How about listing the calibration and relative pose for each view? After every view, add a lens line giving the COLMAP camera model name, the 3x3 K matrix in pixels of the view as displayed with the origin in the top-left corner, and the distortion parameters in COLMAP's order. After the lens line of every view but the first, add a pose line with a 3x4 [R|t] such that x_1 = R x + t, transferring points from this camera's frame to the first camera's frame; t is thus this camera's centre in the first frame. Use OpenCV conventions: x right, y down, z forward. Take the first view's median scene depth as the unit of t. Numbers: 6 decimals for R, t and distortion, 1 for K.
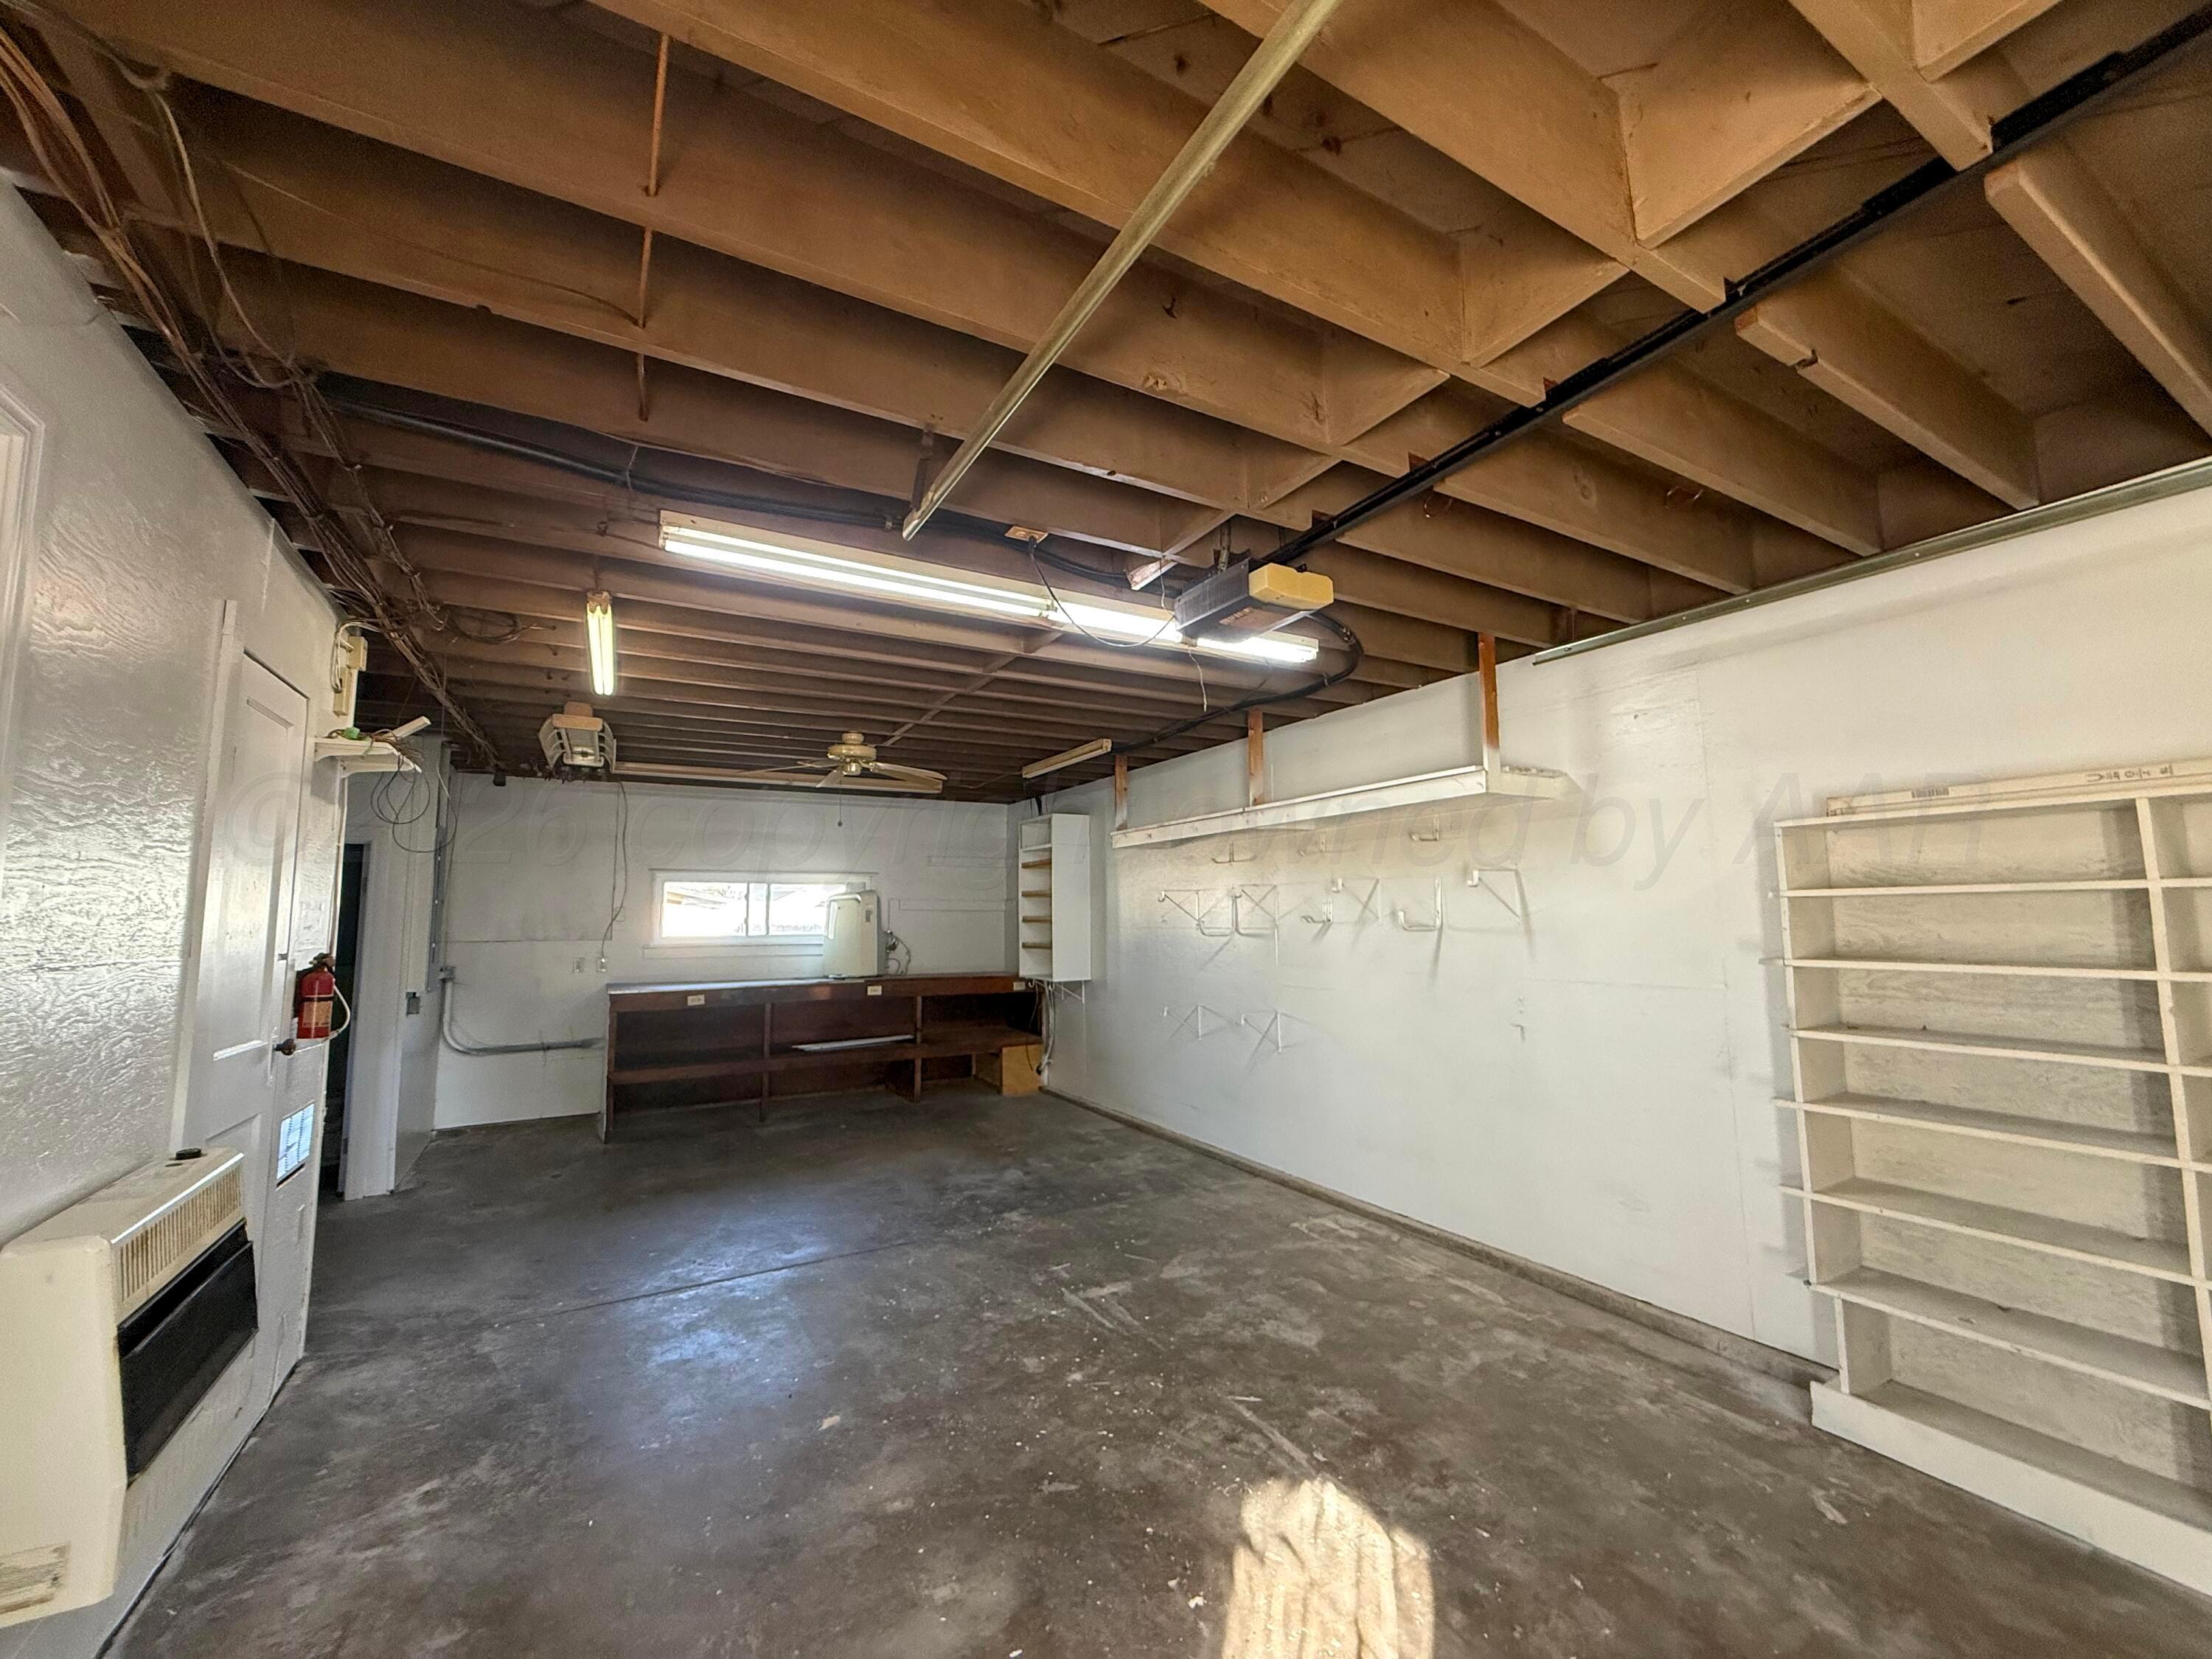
lens RADIAL K [[880.9, 0, 1106.0], [0, 880.9, 829.5], [0, 0, 1]] dist [-0.004115, -0.000306]
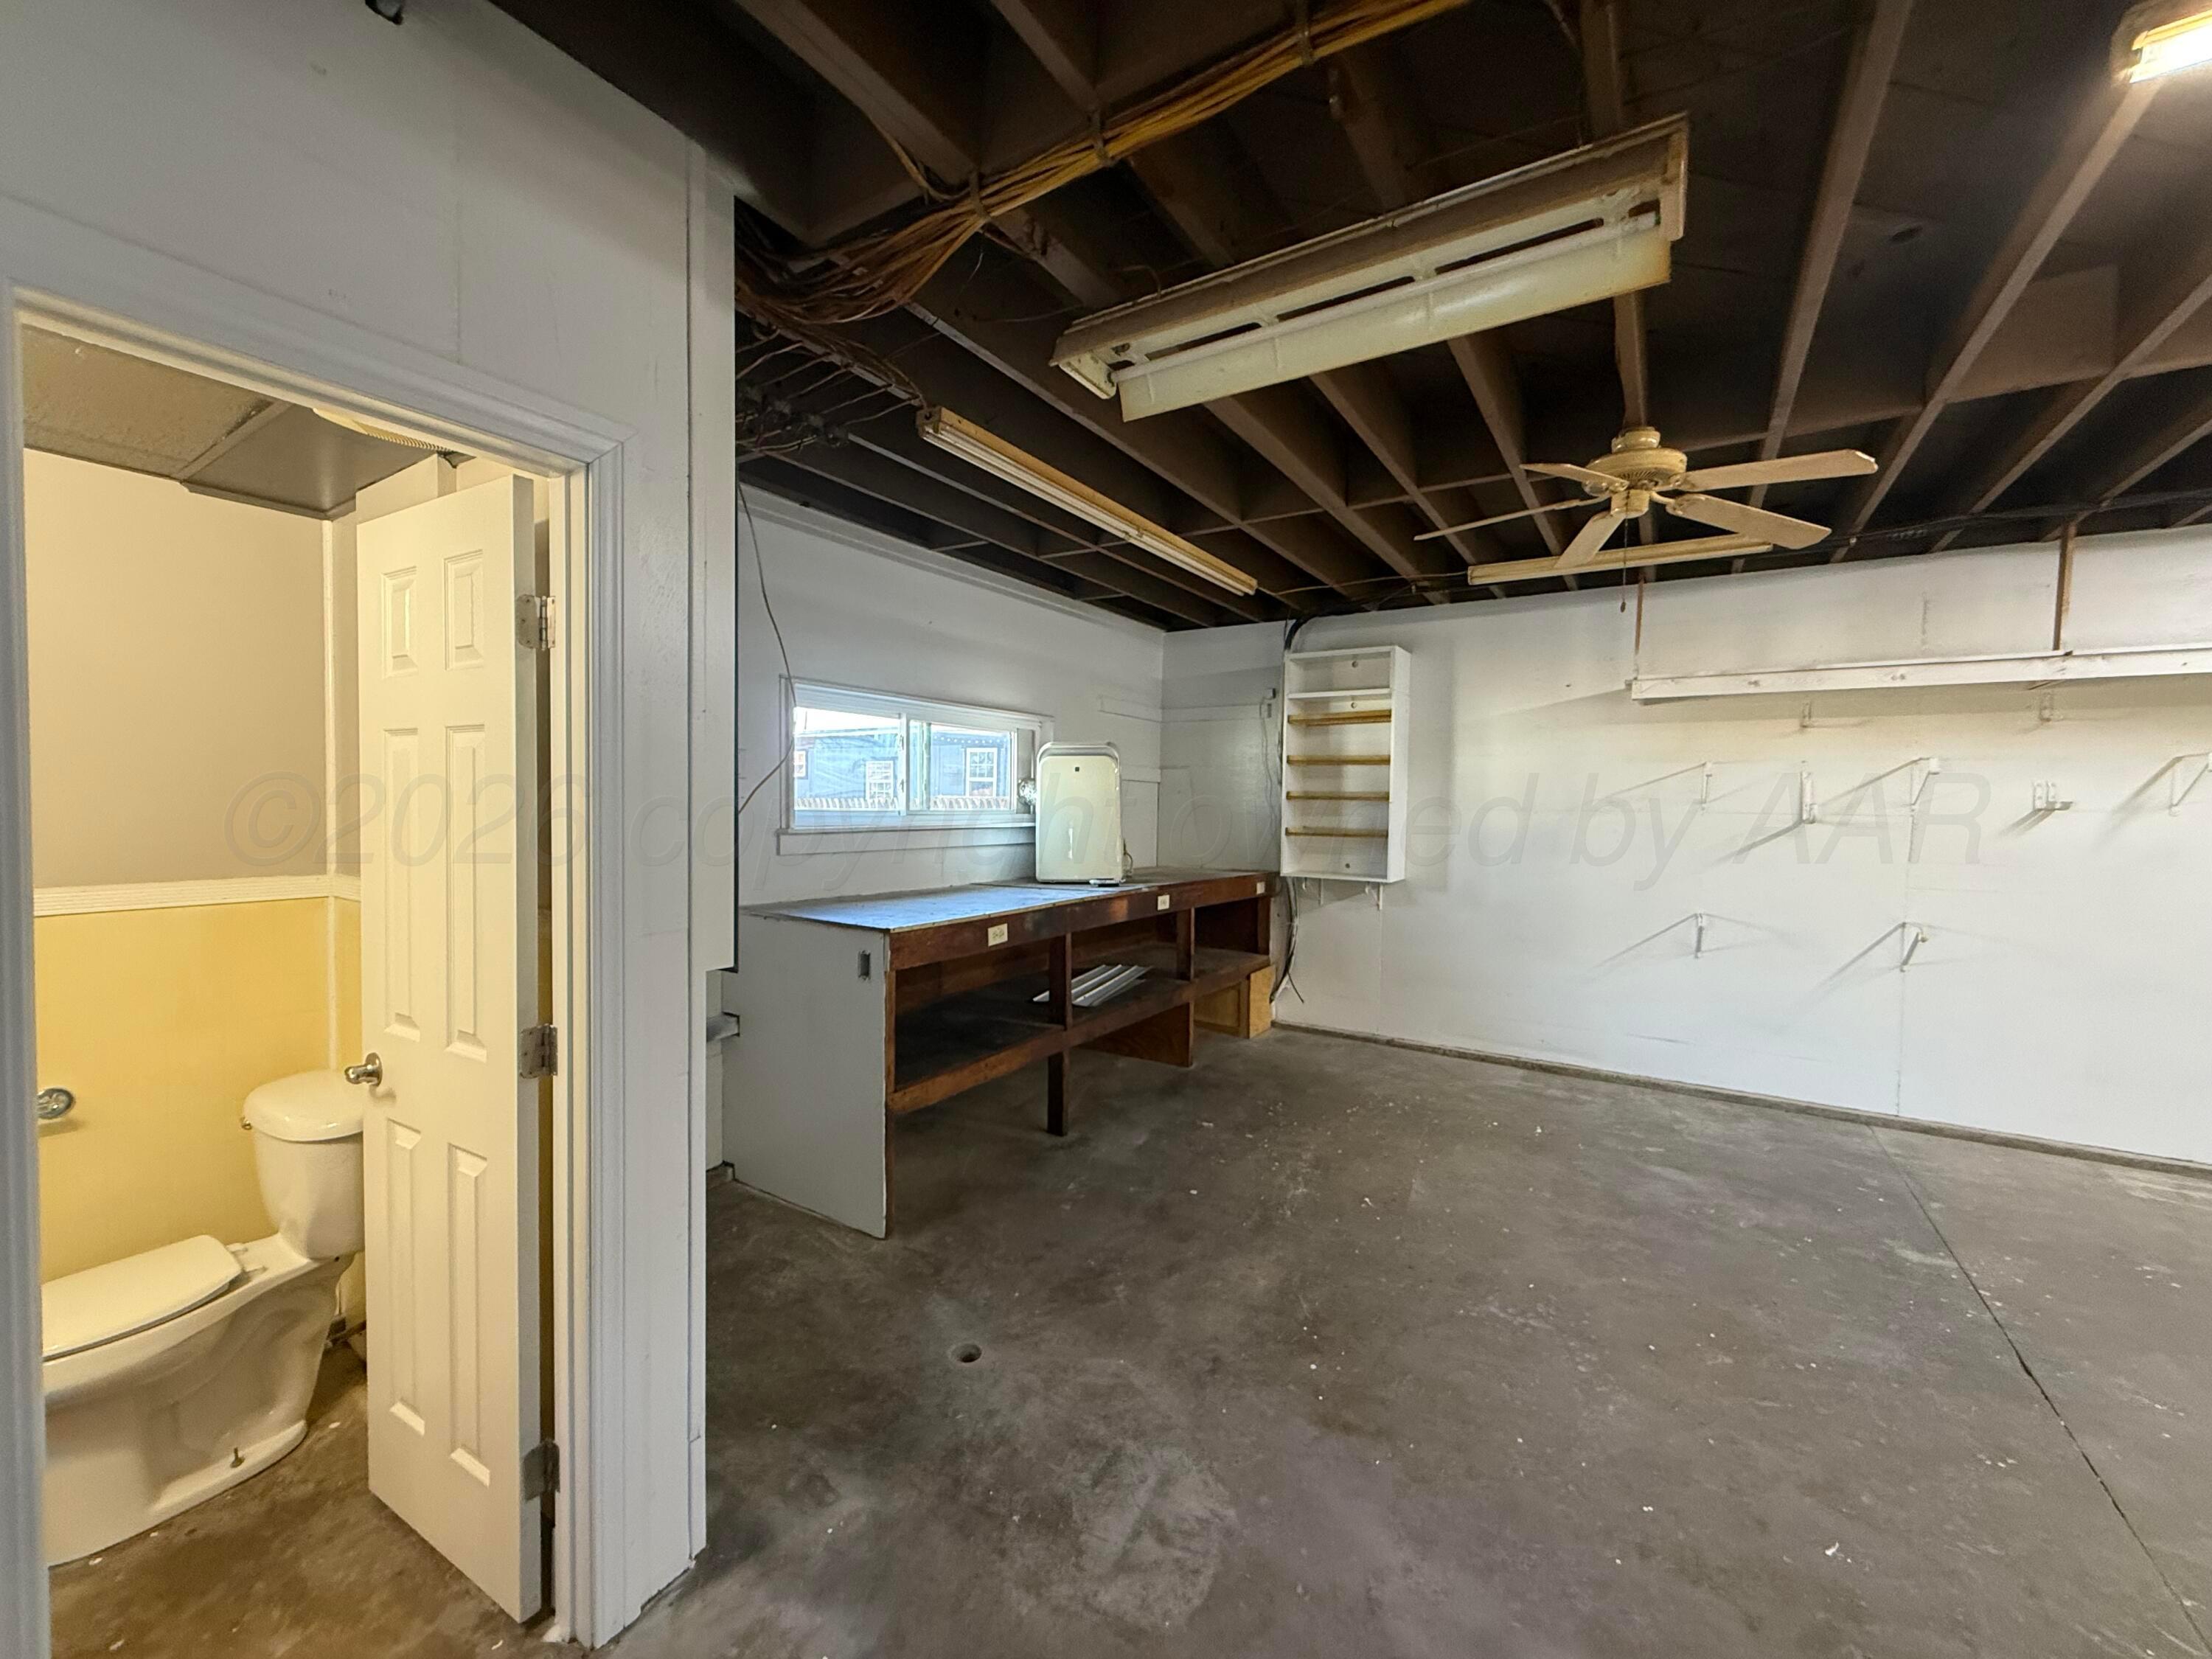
lens RADIAL K [[881.3, 0, 1106.0], [0, 881.3, 829.5], [0, 0, 1]] dist [-0.000173, 0.000086]
pose [[0.890410, 0.007054, 0.455105, -0.793082], [-0.066776, 0.991086, 0.115284, 0.082682], [-0.450235, -0.133039, 0.882943, 0.634412]]
